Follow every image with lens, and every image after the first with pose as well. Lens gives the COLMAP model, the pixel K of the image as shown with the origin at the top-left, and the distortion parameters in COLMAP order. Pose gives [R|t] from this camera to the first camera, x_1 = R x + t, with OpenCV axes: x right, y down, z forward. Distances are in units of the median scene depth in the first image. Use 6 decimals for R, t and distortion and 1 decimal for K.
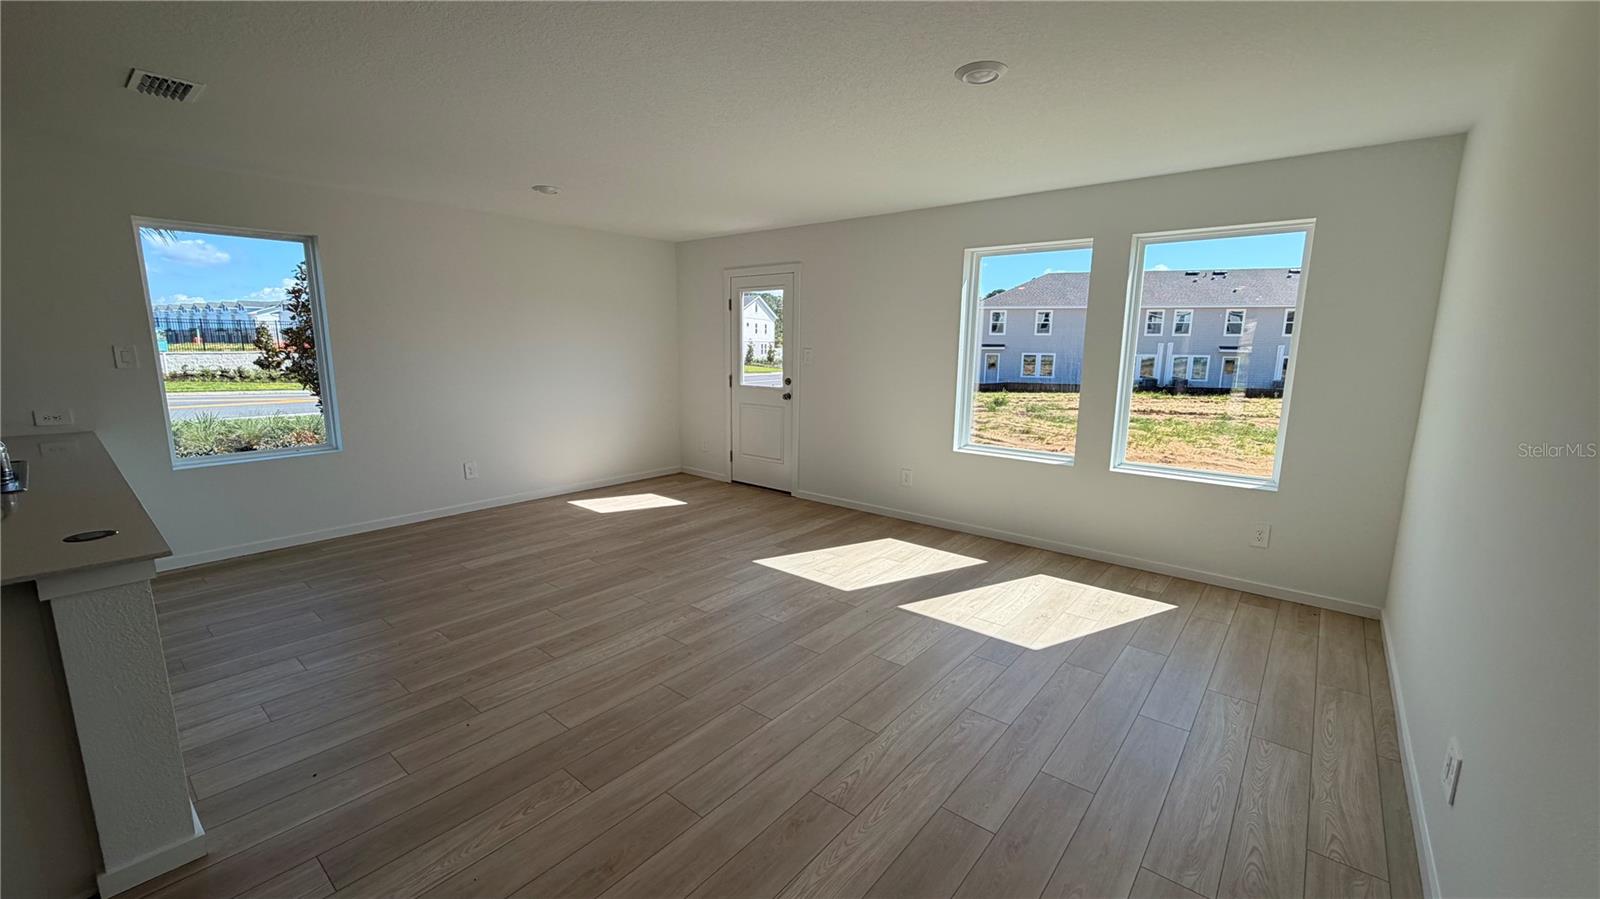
lens RADIAL K [[638.6, 0, 793.6], [0, 638.6, 450.9], [0, 0, 1]] dist [0.000309, -0.000507]
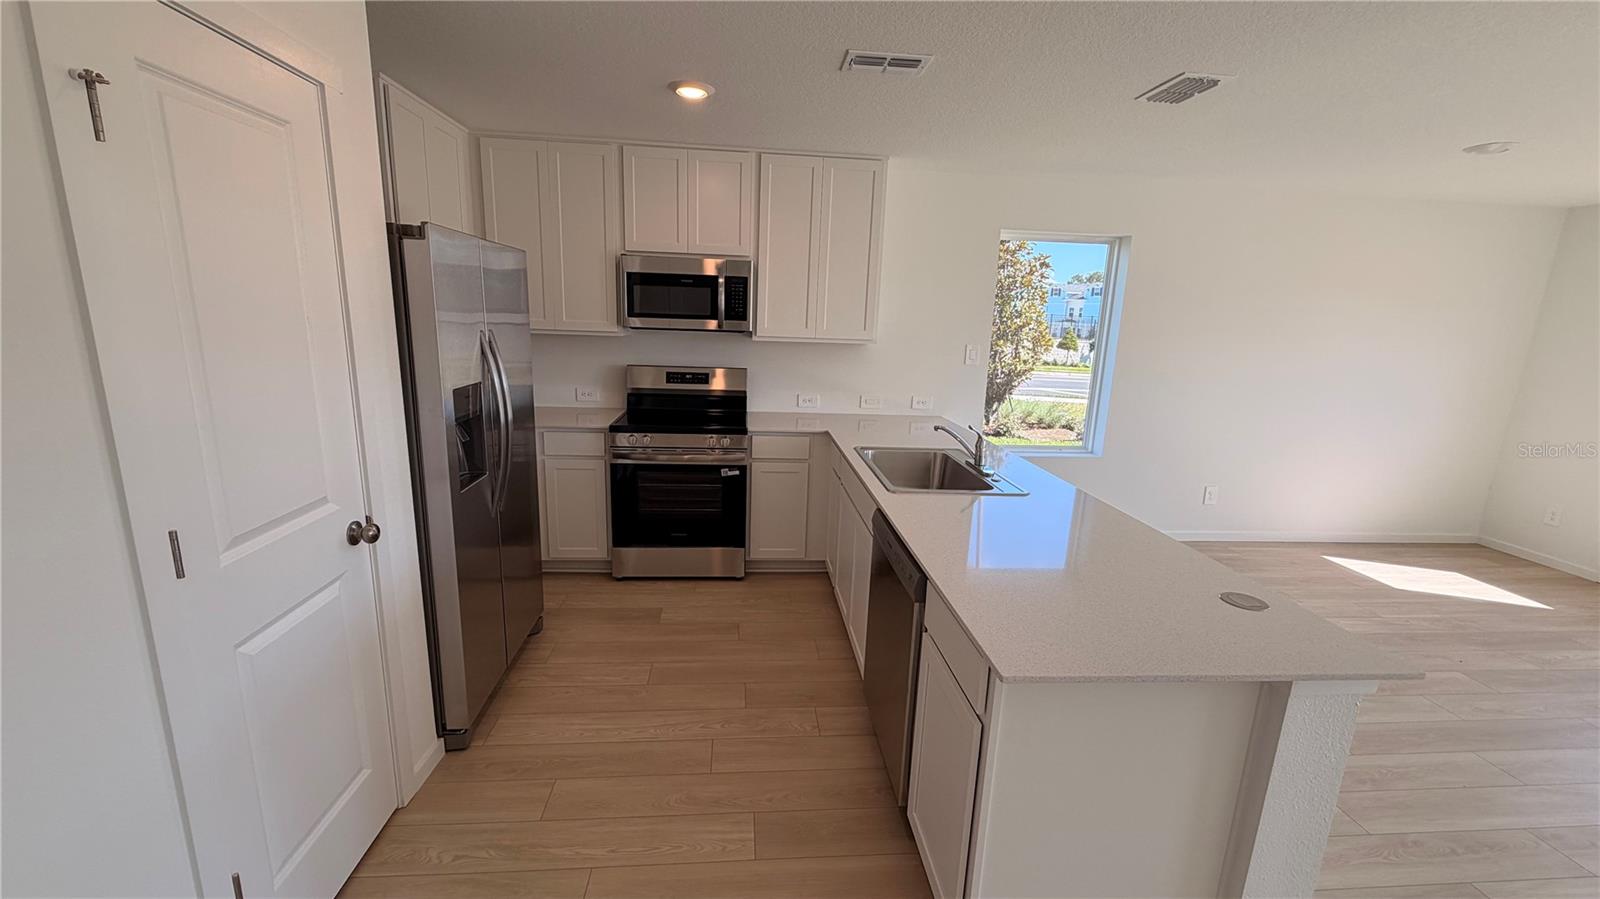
lens RADIAL K [[638.6, 0, 793.6], [0, 638.6, 450.9], [0, 0, 1]] dist [0.000309, -0.000507]
pose [[0.700710, 0.164059, -0.694328, -0.354967], [-0.150228, 0.985311, 0.081206, -0.017527], [0.697451, 0.047406, 0.715063, -0.030398]]
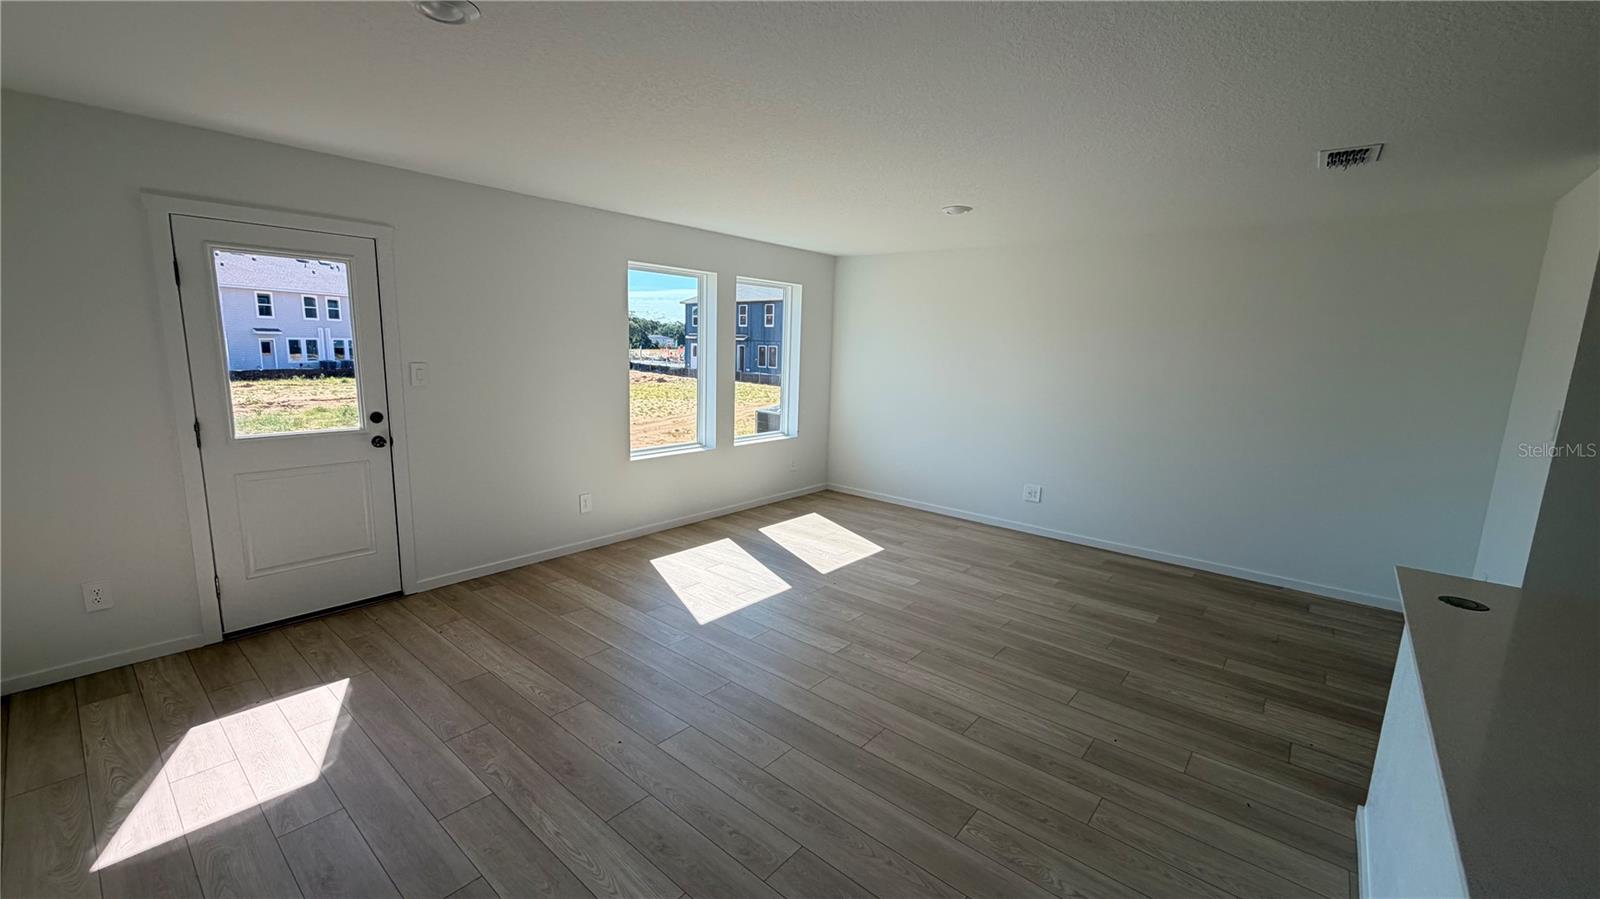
lens RADIAL K [[636.9, 0, 795.9], [0, 636.9, 455.3], [0, 0, 1]] dist [-0.000494, -0.000125]
pose [[0.004878, -0.184945, 0.982737, -0.778752], [0.137712, 0.973509, 0.182525, -0.165521], [-0.990460, 0.134444, 0.030218, 0.754059]]
